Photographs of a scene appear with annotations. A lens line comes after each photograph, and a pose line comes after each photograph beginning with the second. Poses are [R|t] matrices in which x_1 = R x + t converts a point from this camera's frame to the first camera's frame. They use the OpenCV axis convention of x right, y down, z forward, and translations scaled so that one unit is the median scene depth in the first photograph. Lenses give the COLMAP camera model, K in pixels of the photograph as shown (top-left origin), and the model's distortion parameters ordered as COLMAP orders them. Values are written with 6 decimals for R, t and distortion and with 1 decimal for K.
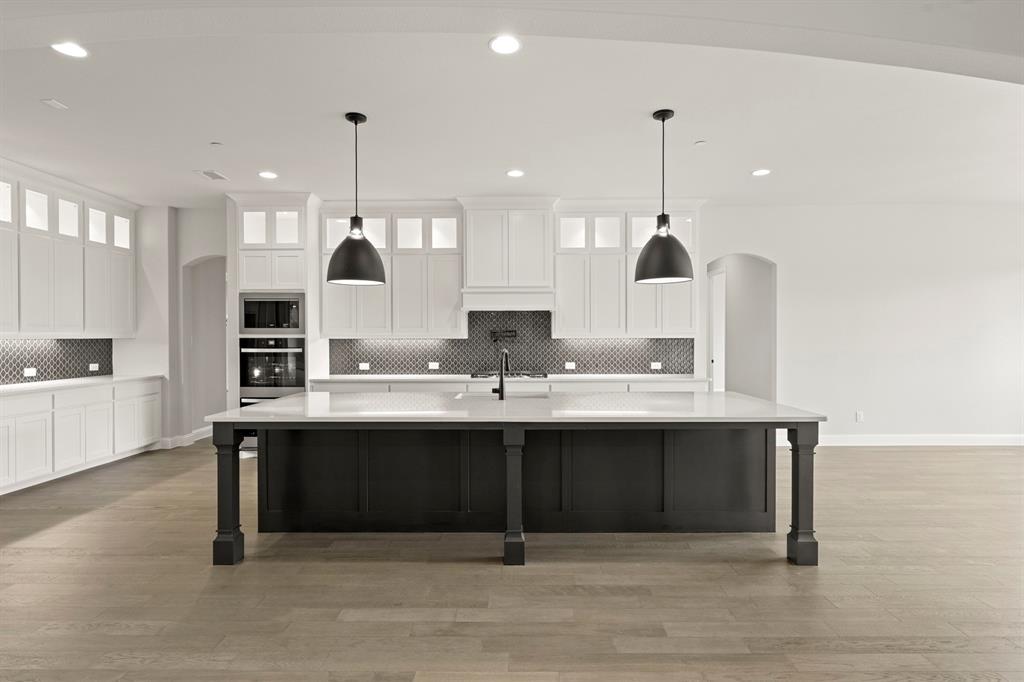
lens RADIAL K [[526.3, 0, 510.0], [0, 526.3, 338.3], [0, 0, 1]] dist [0.000367, -0.000066]
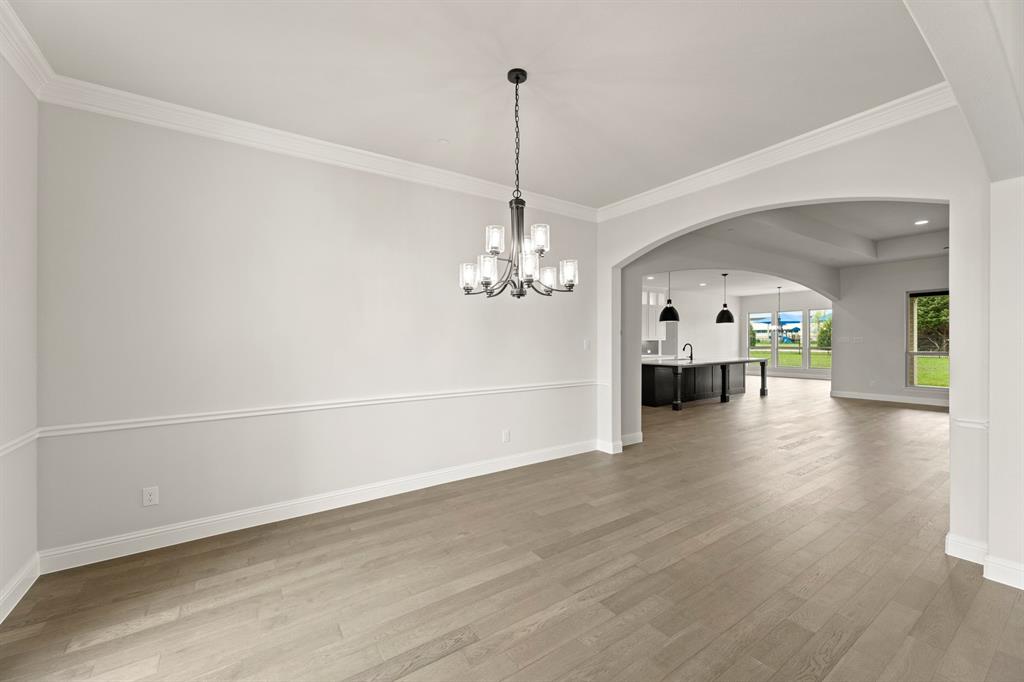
lens RADIAL K [[410.0, 0, 518.4], [0, 410.0, 344.4], [0, 0, 1]] dist [0.002572, 0.000162]
pose [[0.808675, -0.008901, 0.588188, -1.578132], [0.007231, 0.999960, 0.005191, 0.003901], [-0.588211, 0.000055, 0.808708, -0.248683]]
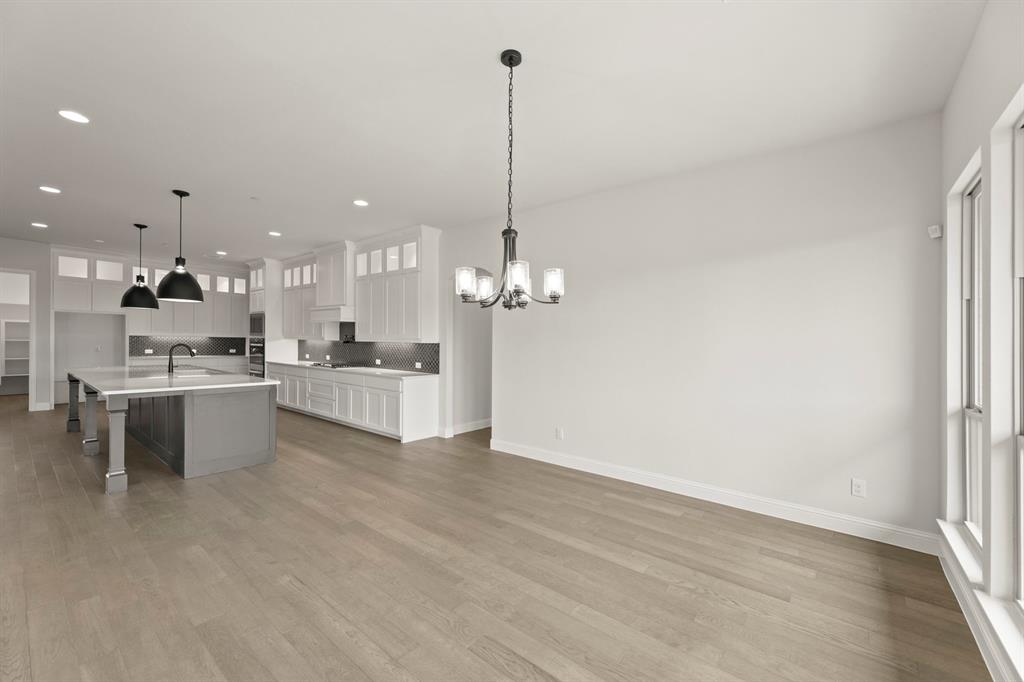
lens RADIAL K [[410.0, 0, 512.8], [0, 410.0, 343.8], [0, 0, 1]] dist [0.002572, 0.000162]
pose [[0.778808, 0.021287, -0.626902, 1.200222], [-0.025918, 0.999663, 0.001746, -0.006897], [0.626727, 0.014888, 0.779097, 0.451304]]
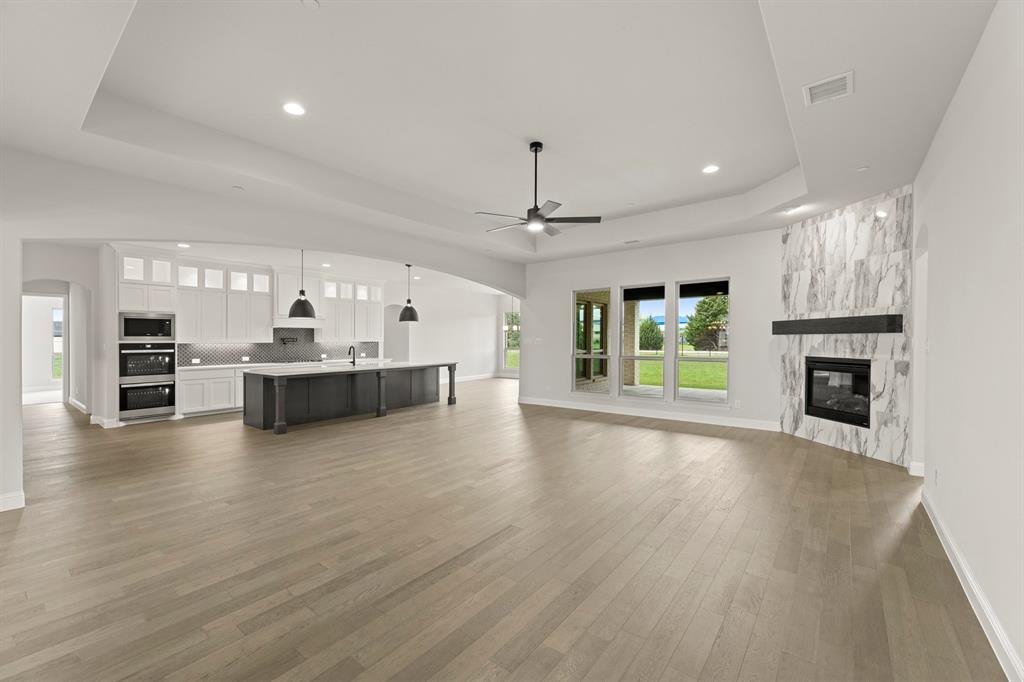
lens RADIAL K [[424.8, 0, 527.9], [0, 424.8, 343.4], [0, 0, 1]] dist [0.001037, 0.000028]
pose [[0.582530, -0.009383, 0.812755, -0.835702], [0.007551, 0.999953, 0.006132, 0.001169], [-0.812774, 0.002565, 0.582573, -0.618020]]
